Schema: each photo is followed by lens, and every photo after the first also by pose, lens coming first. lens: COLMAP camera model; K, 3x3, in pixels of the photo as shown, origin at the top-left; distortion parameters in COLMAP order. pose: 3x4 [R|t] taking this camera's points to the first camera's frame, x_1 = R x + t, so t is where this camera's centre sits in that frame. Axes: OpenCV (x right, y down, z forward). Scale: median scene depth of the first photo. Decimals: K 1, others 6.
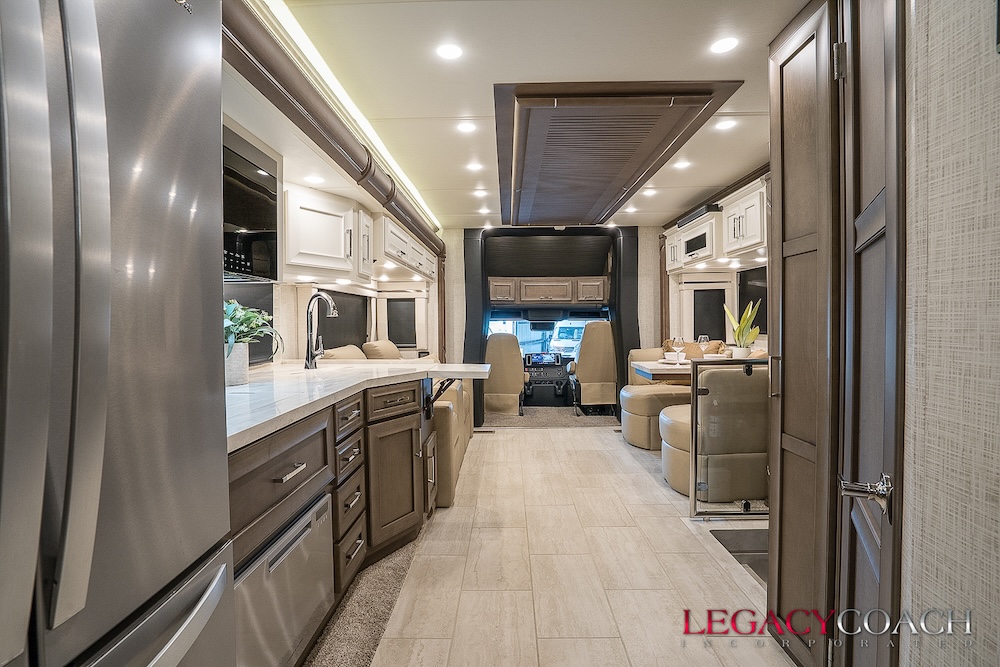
lens RADIAL K [[481.9, 0, 498.8], [0, 481.9, 332.9], [0, 0, 1]] dist [-0.064294, 0.024769]
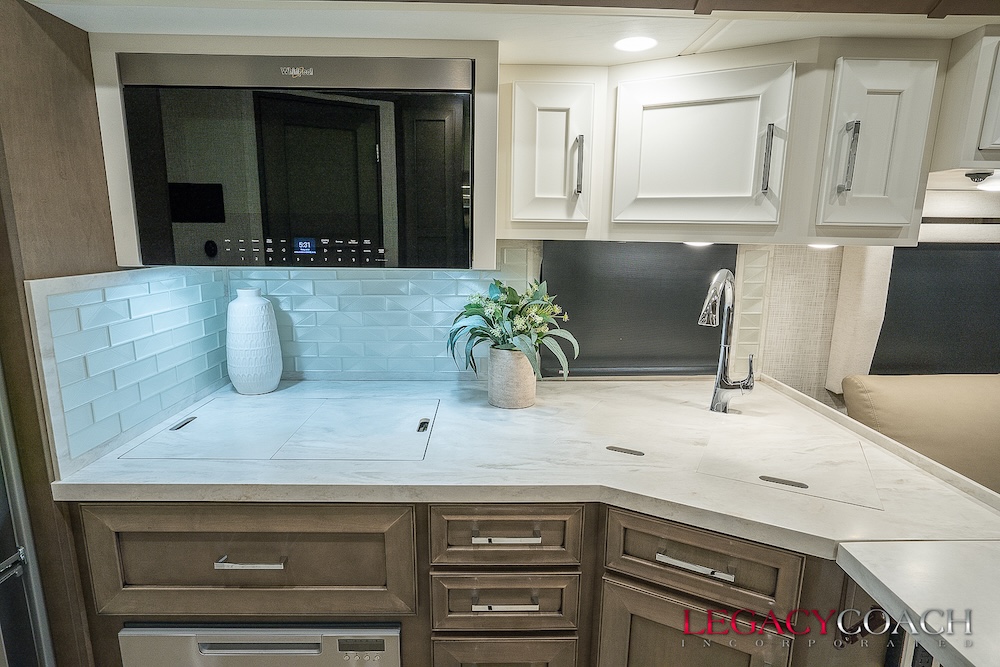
lens RADIAL K [[538.7, 0, 499.7], [0, 538.7, 338.4], [0, 0, 1]] dist [-0.019441, 0.000246]
pose [[0.036949, 0.208160, -0.977397, 0.108002], [-0.034589, 0.977745, 0.206927, -0.079108], [0.998718, 0.026161, 0.043327, 0.477406]]
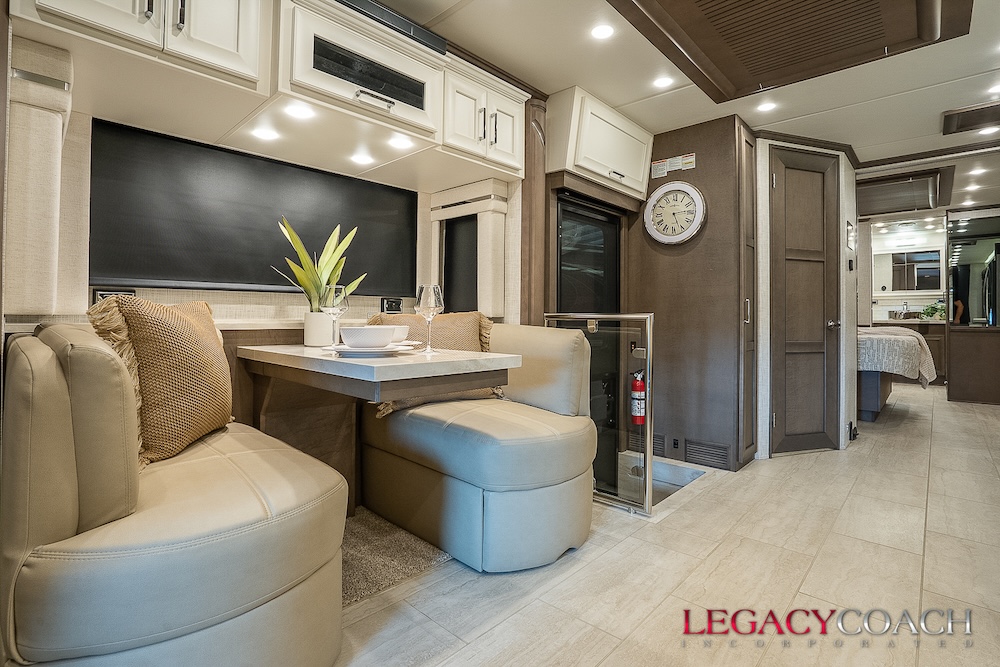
lens RADIAL K [[478.3, 0, 501.4], [0, 478.3, 309.2], [0, 0, 1]] dist [-0.066933, 0.029349]
pose [[-0.738961, 0.017608, 0.673518, 0.037130], [0.019432, 0.999800, -0.004817, 0.031862], [-0.673468, 0.009528, -0.739155, 1.228848]]
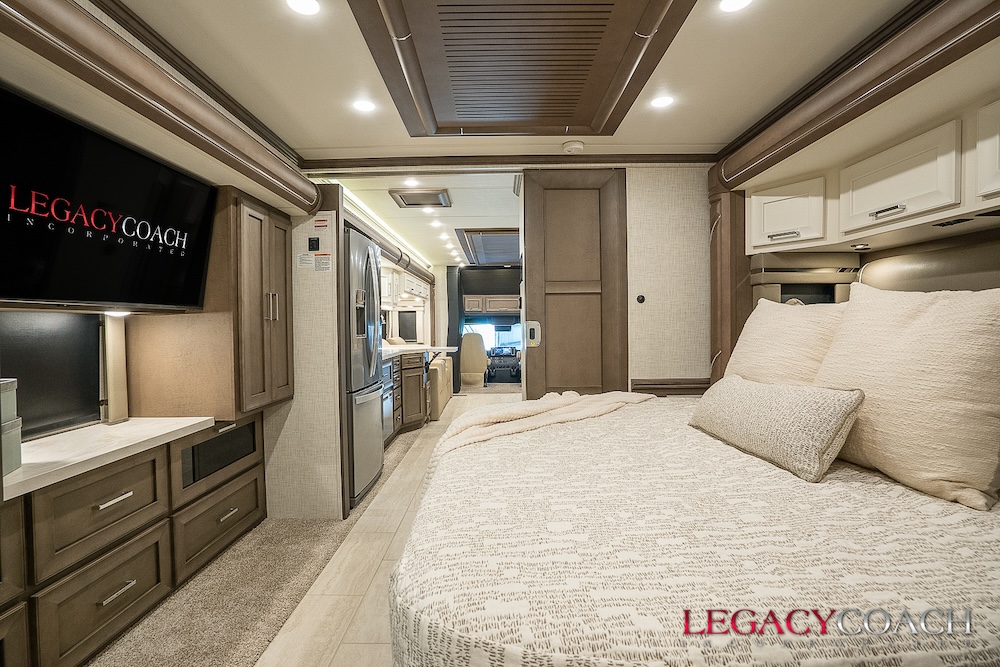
lens RADIAL K [[460.2, 0, 499.2], [0, 460.2, 333.6], [0, 0, 1]] dist [-0.065605, 0.024260]
pose [[0.999588, -0.002499, 0.028608, 0.079433], [0.002623, 0.999987, -0.004294, 0.014298], [-0.028597, 0.004367, 0.999581, -0.722489]]
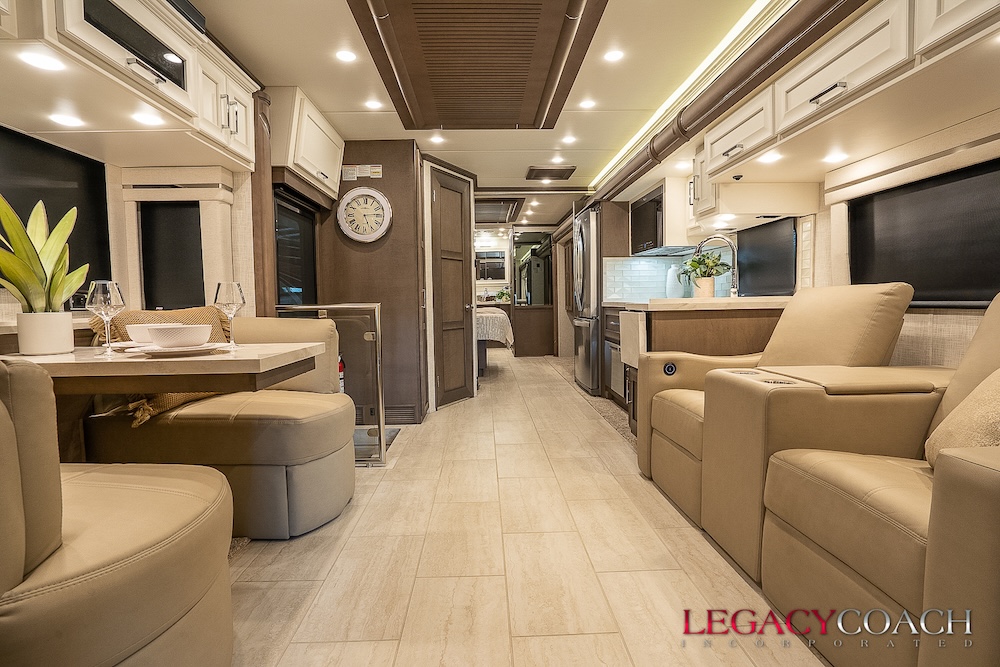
lens RADIAL K [[481.9, 0, 498.8], [0, 481.9, 332.9], [0, 0, 1]] dist [-0.064294, 0.024769]
pose [[-0.998516, 0.029879, -0.045540, 0.143527], [0.025488, 0.995235, 0.094119, 0.019751], [0.048135, 0.092819, -0.994519, 1.396287]]
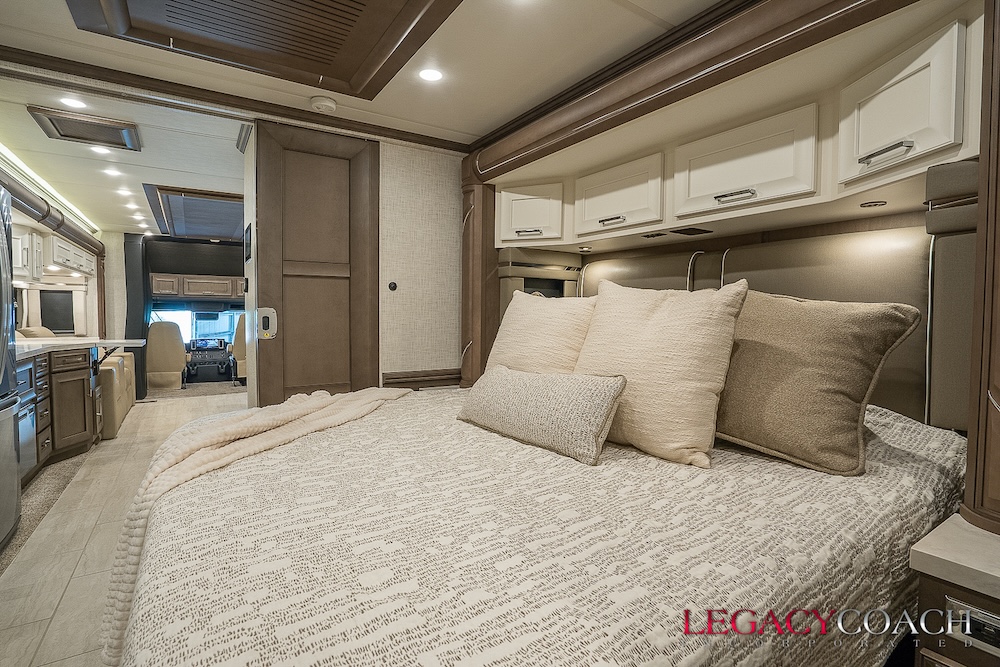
lens RADIAL K [[474.6, 0, 498.1], [0, 474.6, 334.3], [0, 0, 1]] dist [-0.063914, 0.024331]
pose [[0.821701, -0.009674, 0.569836, 0.055027], [-0.001567, 0.999814, 0.019233, 0.014091], [-0.569916, -0.016697, 0.821533, -0.668149]]
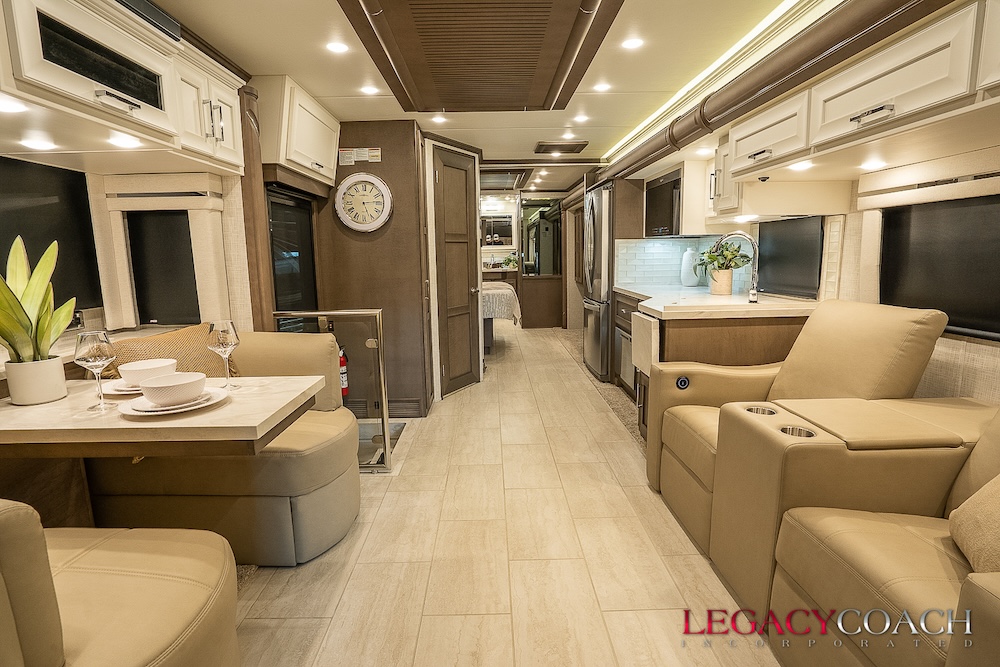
lens RADIAL K [[492.9, 0, 497.9], [0, 492.9, 332.8], [0, 0, 1]] dist [-0.062979, 0.023729]
pose [[-0.999080, 0.033697, -0.026545, 0.139927], [0.028164, 0.982027, 0.186630, -0.051927], [0.032357, 0.185710, -0.982072, 1.374565]]
